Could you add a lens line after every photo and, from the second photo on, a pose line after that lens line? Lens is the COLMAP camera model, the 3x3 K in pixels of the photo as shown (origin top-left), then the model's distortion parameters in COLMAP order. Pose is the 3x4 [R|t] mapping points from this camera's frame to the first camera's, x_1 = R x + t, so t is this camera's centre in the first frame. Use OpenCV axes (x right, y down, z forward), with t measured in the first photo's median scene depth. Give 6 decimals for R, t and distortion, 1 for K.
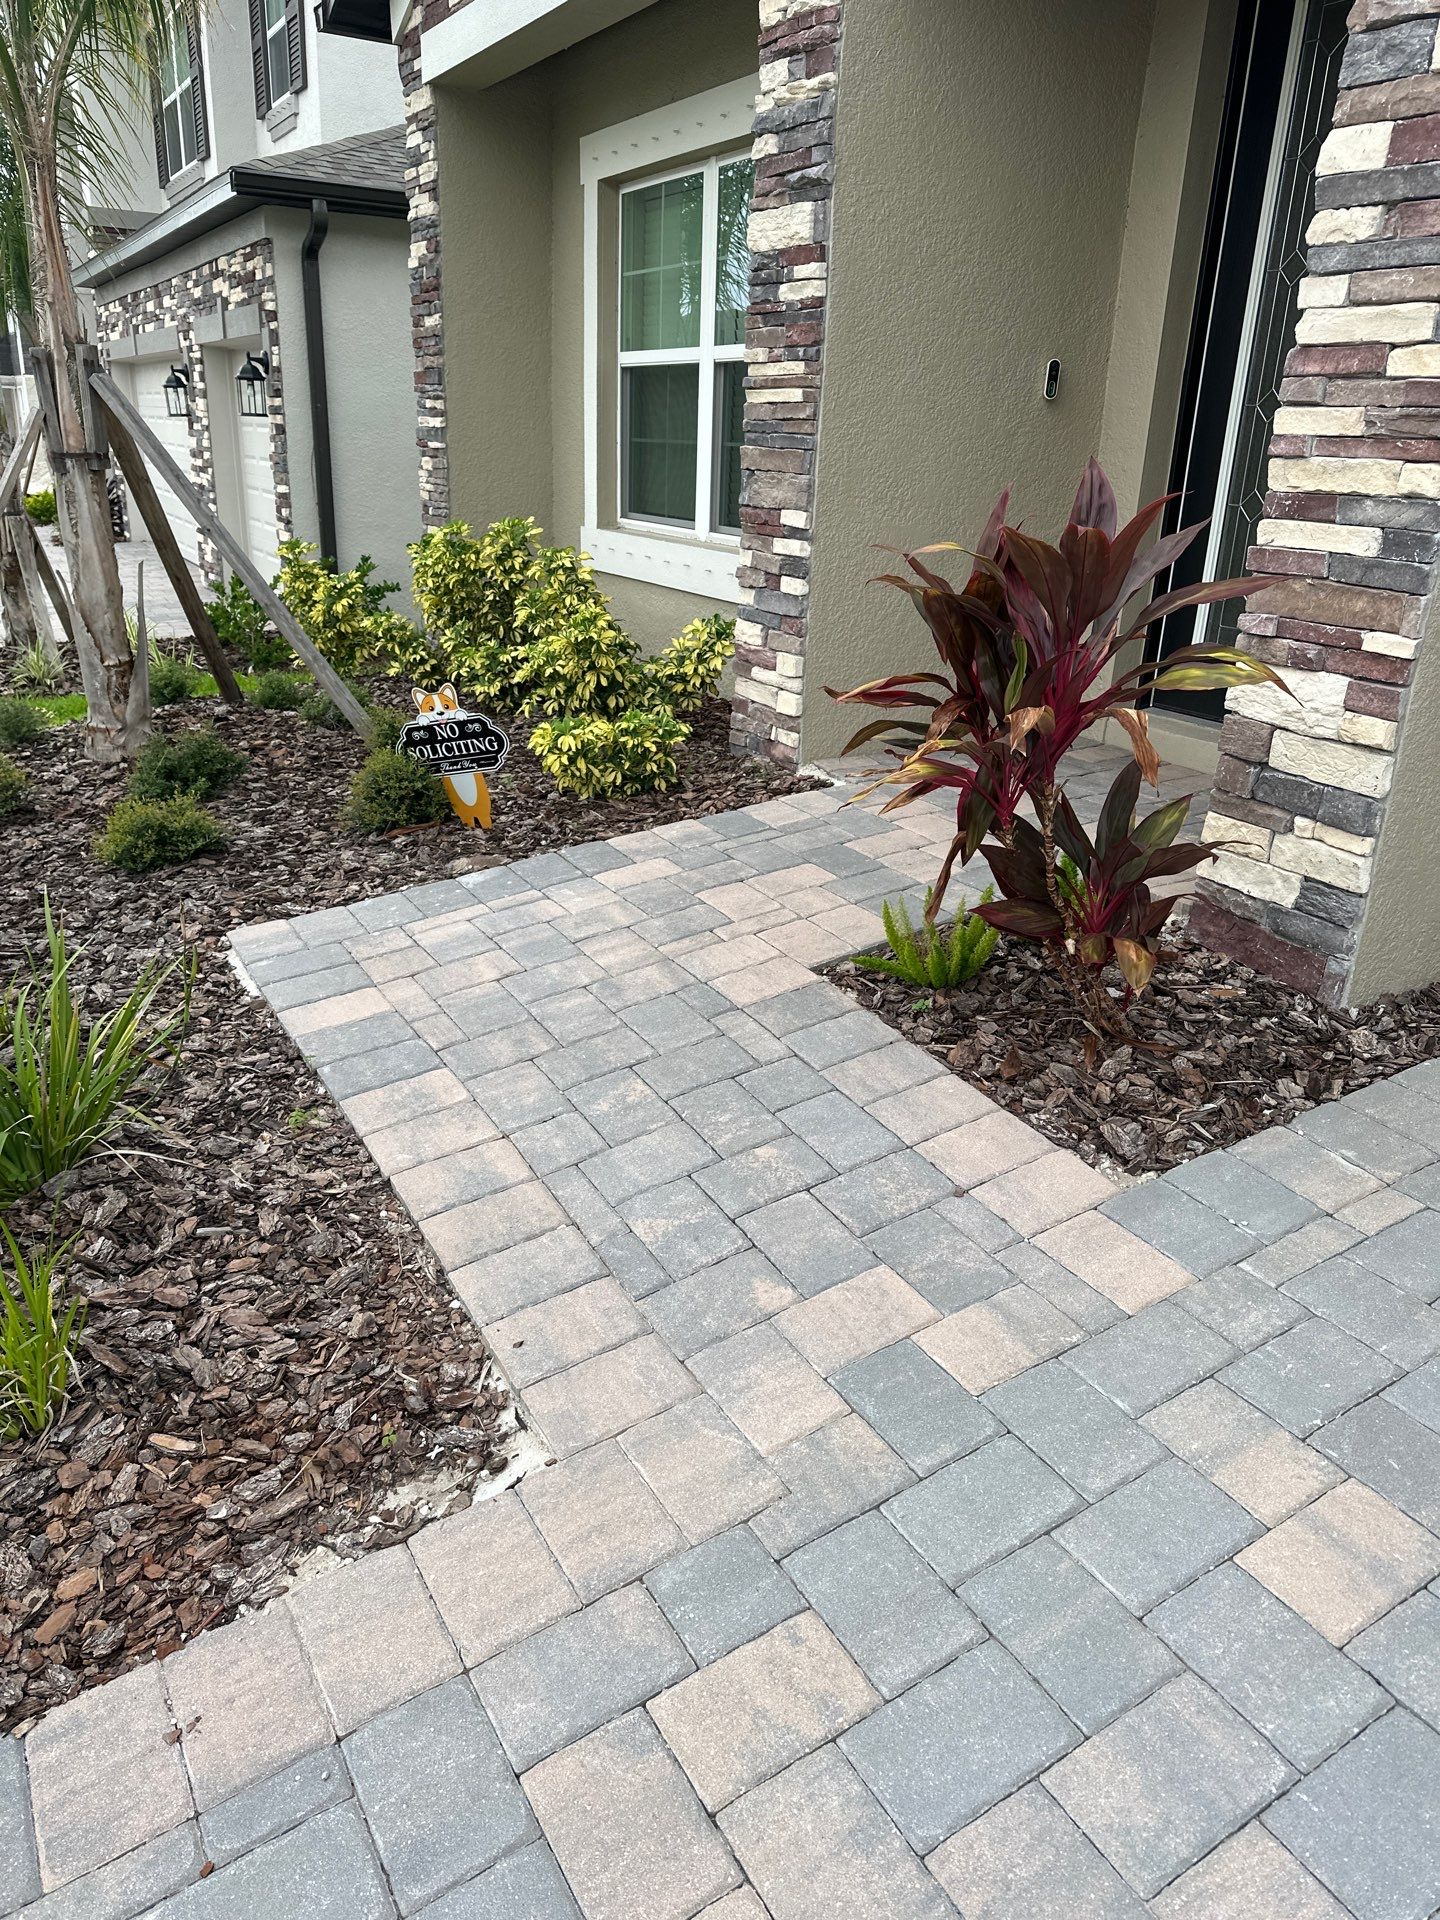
lens RADIAL K [[1335.5, 0, 720.0], [0, 1335.5, 960.0], [0, 0, 1]] dist [0.094609, -0.126409]
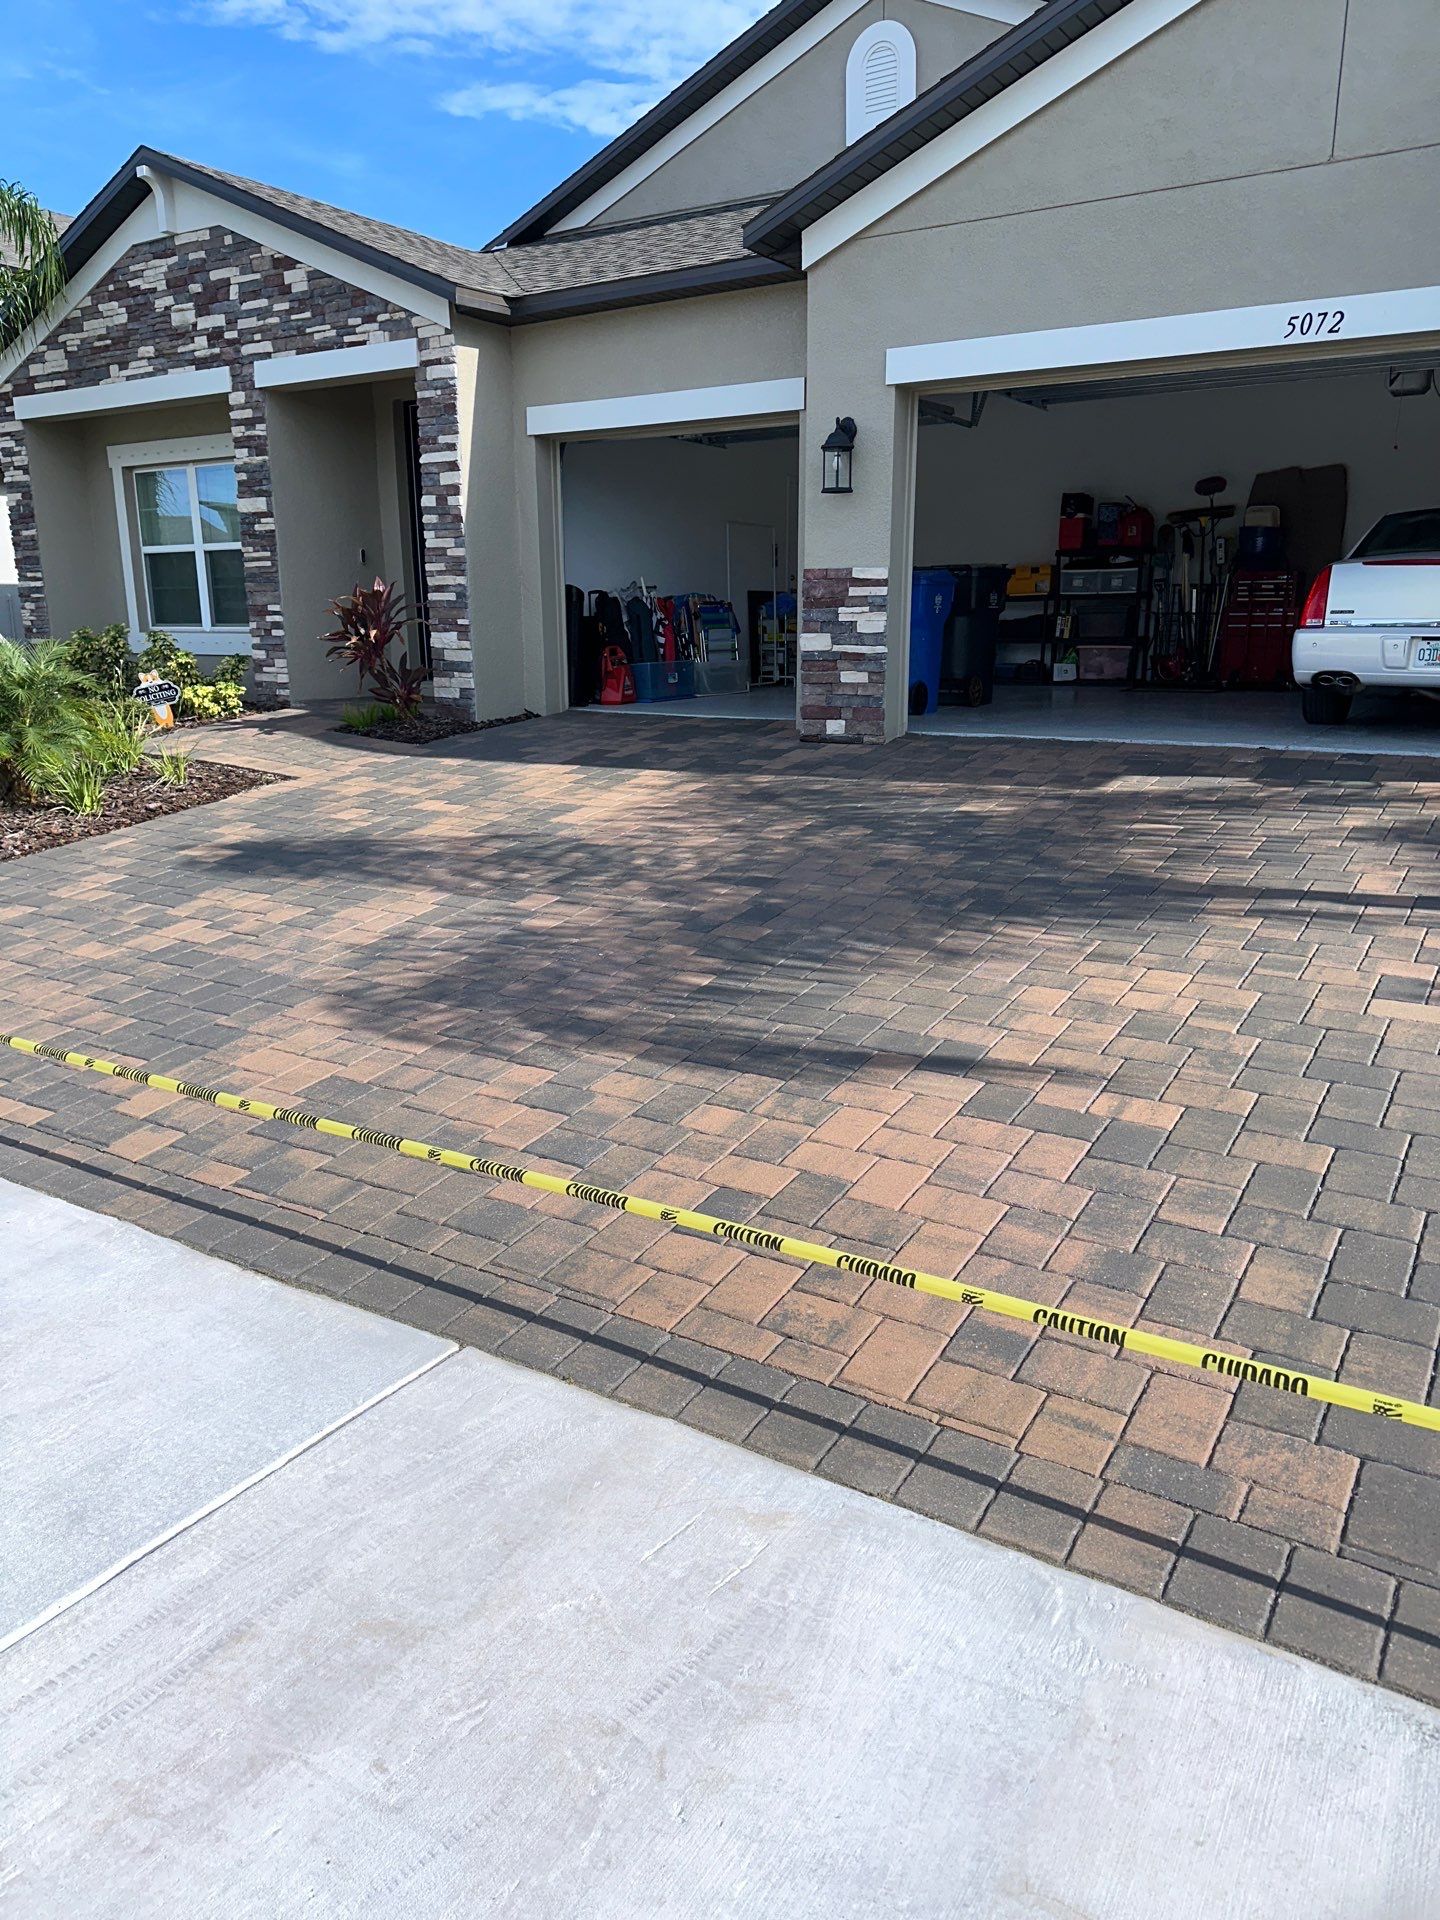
lens RADIAL K [[1341.9, 0, 720.0], [0, 1341.9, 960.0], [0, 0, 1]] dist [0.143465, -0.274605]
pose [[0.890142, -0.151161, 0.429881, -0.450054], [0.198505, 0.977792, -0.067213, 0.748431], [-0.410174, 0.145163, 0.900380, -1.778027]]
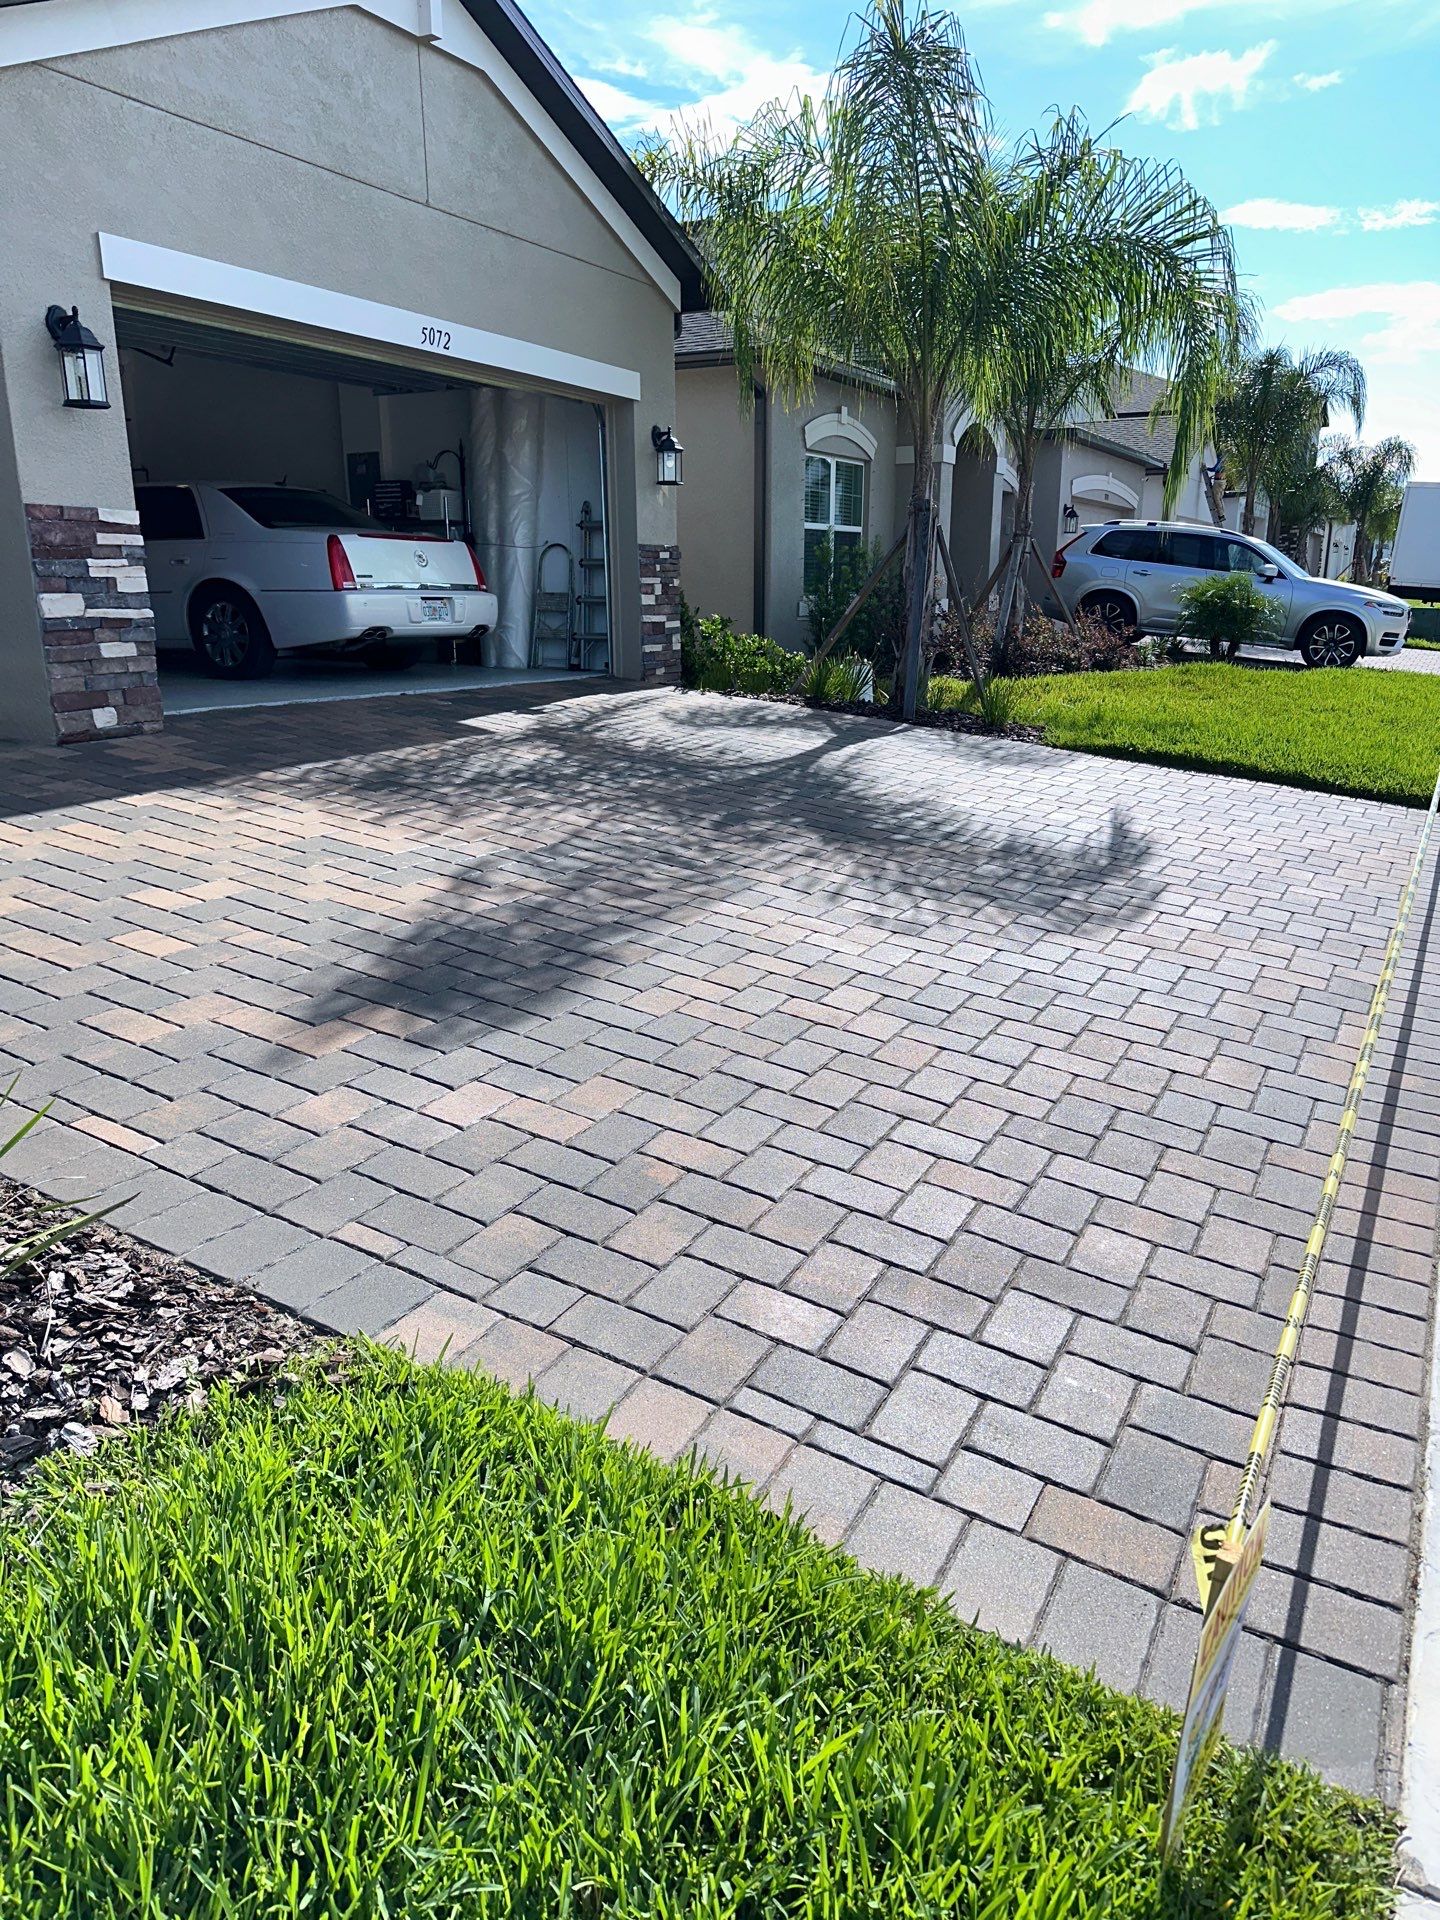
lens RADIAL K [[1340.8, 0, 725.2], [0, 1340.8, 973.4], [0, 0, 1]] dist [0.098684, -0.135630]
pose [[-0.517345, -0.272671, 0.811175, -1.124062], [0.288782, 0.836657, 0.465414, -0.028440], [-0.805580, 0.475032, -0.354097, 0.193470]]
